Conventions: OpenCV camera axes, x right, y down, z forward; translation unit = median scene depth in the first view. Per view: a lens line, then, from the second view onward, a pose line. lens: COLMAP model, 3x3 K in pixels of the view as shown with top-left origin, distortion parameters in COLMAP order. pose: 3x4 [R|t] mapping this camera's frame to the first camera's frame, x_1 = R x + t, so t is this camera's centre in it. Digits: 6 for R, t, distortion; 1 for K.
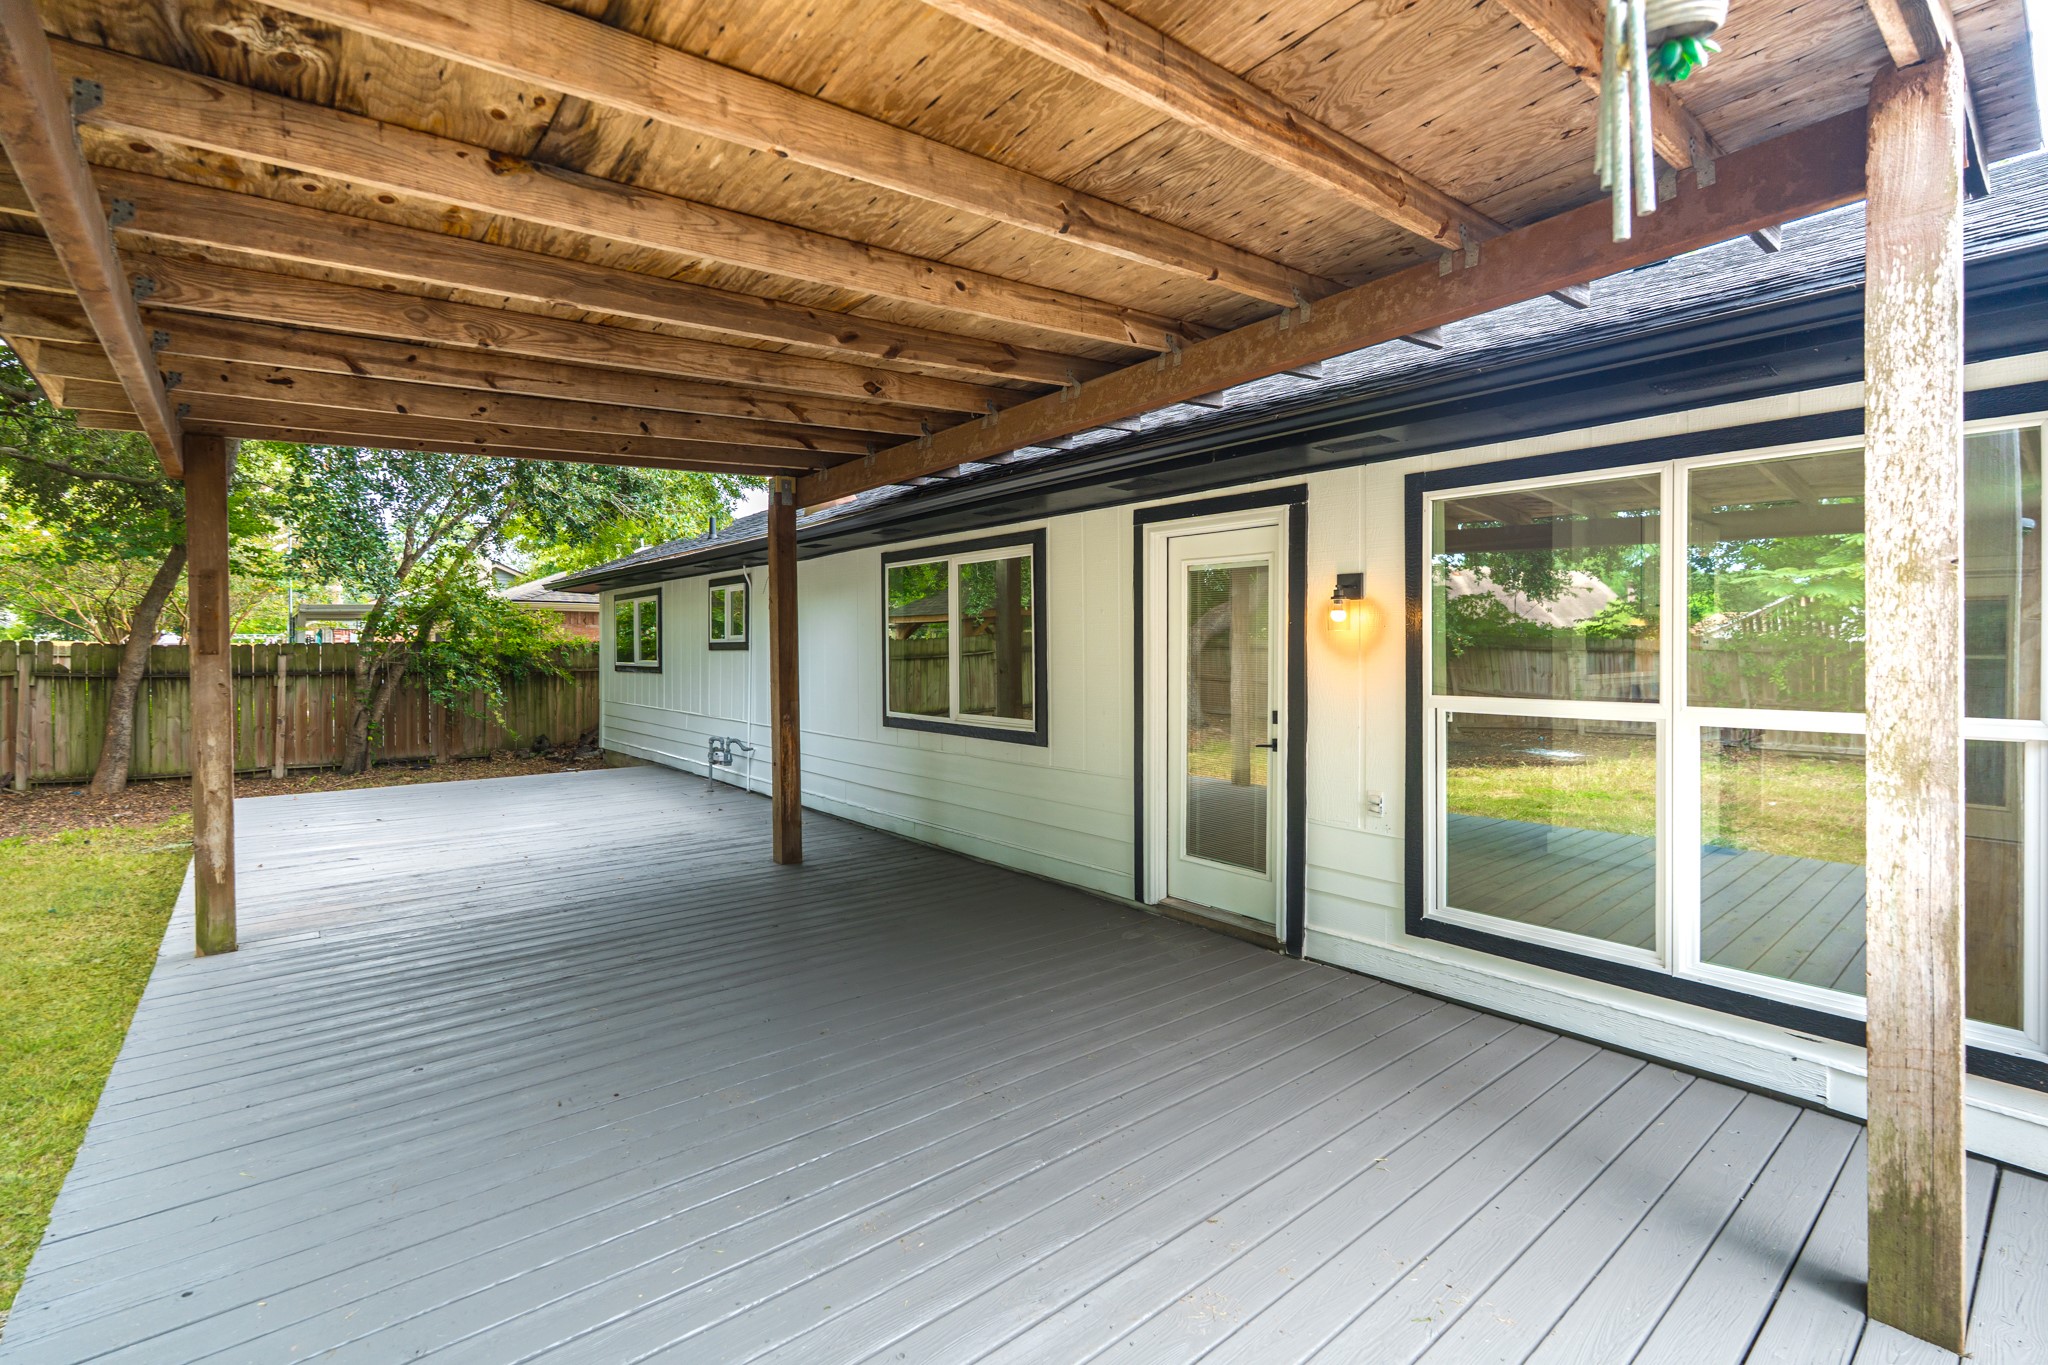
lens RADIAL K [[923.0, 0, 1025.9], [0, 923.0, 642.2], [0, 0, 1]] dist [-0.001752, -0.000254]
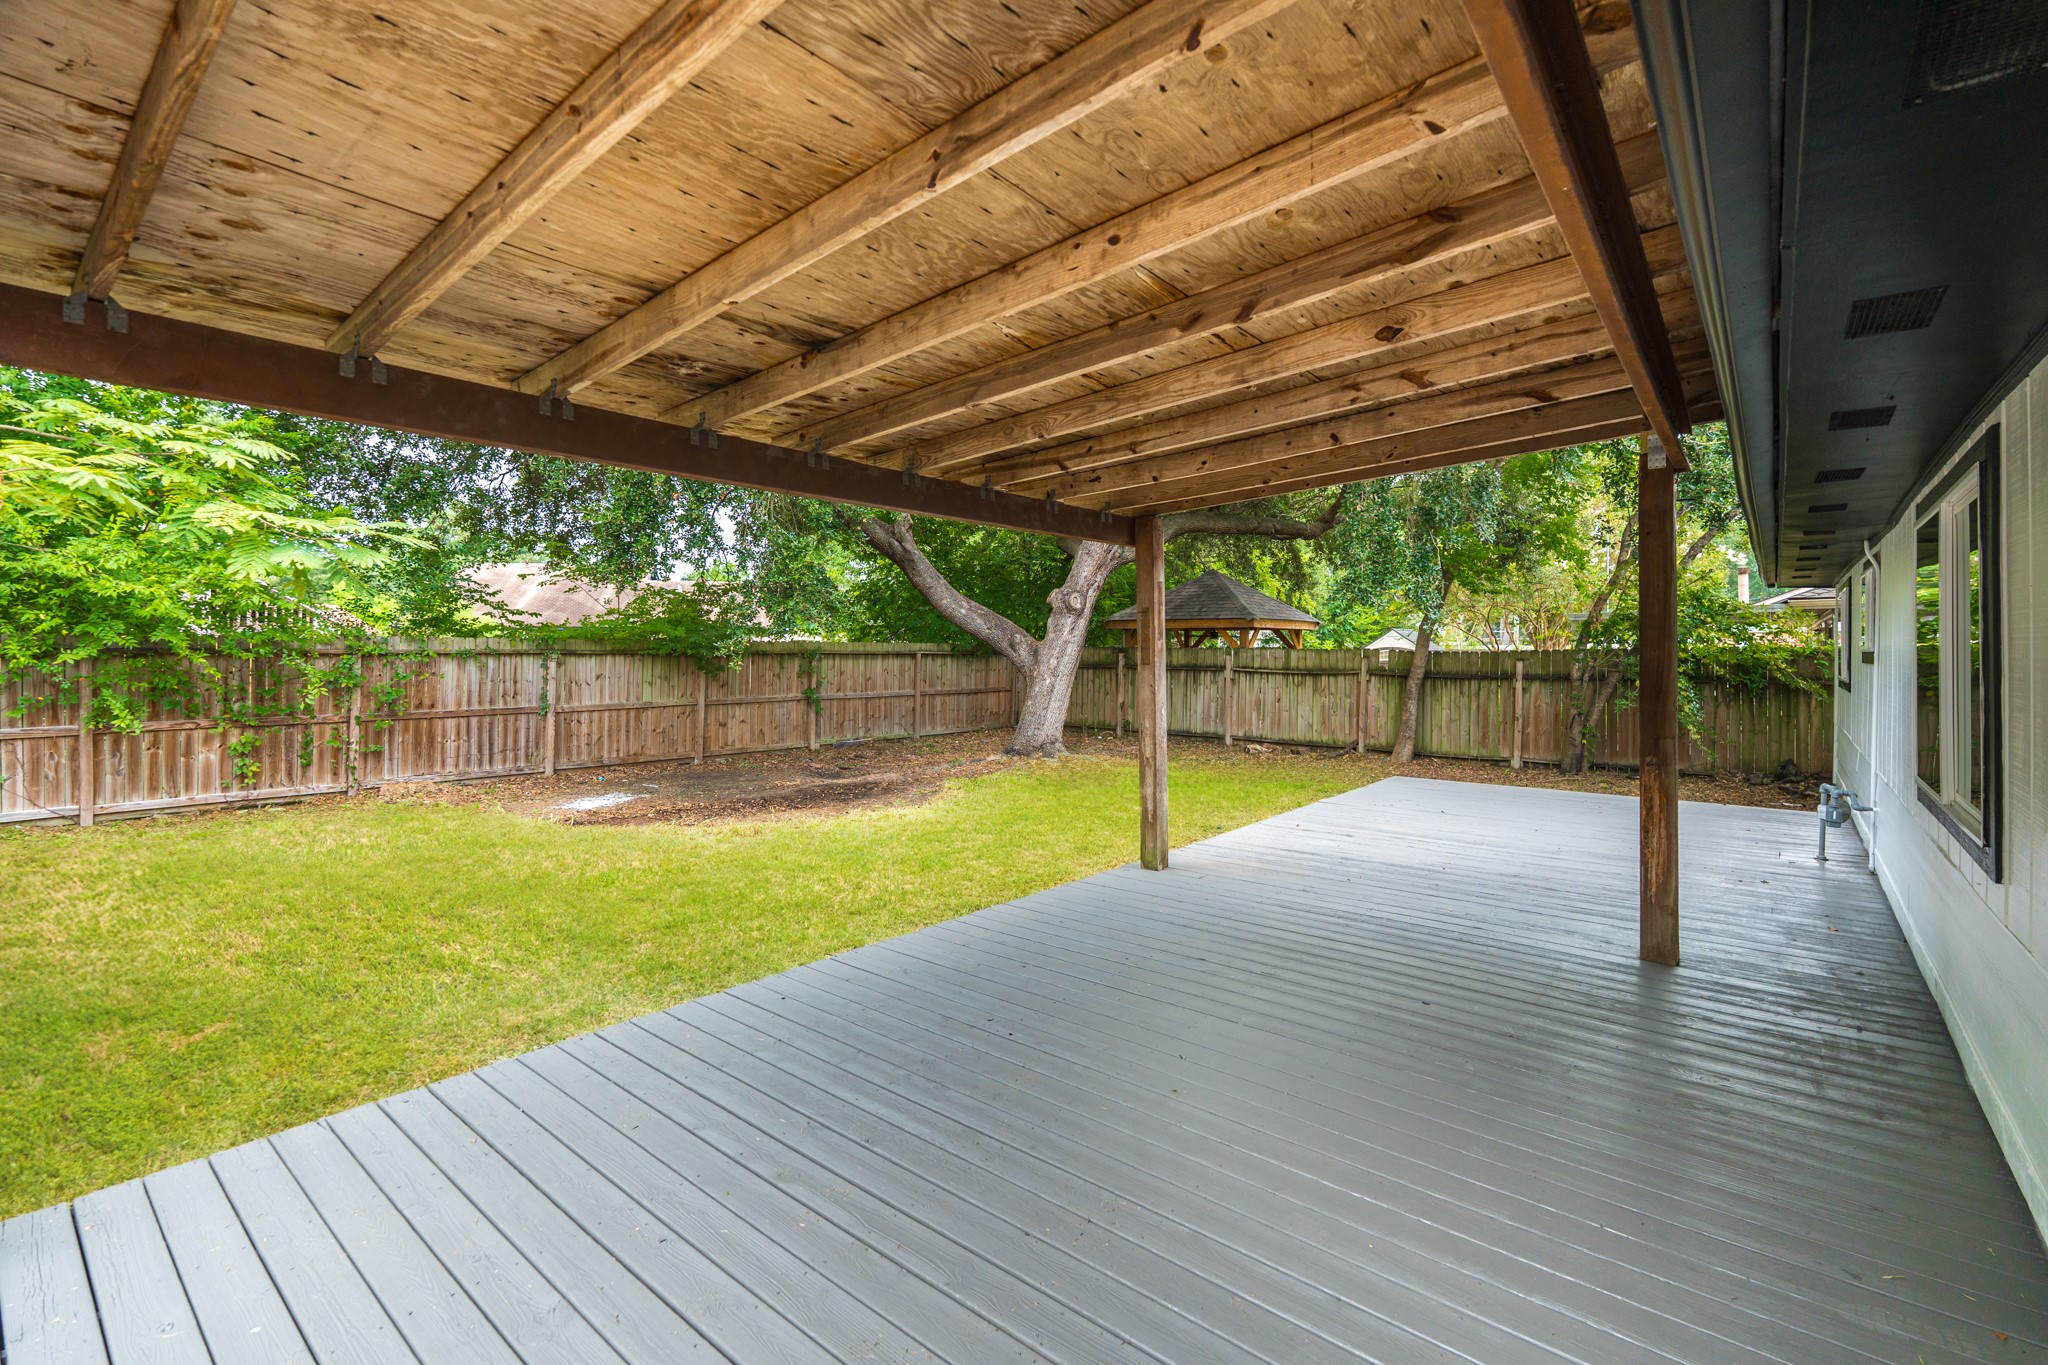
lens RADIAL K [[903.0, 0, 1017.9], [0, 903.0, 652.2], [0, 0, 1]] dist [-0.003488, -0.000259]
pose [[0.176448, 0.003264, -0.984305, 0.201279], [0.006384, 0.999970, 0.004461, -0.006057], [0.984289, -0.007071, 0.176422, 0.218233]]
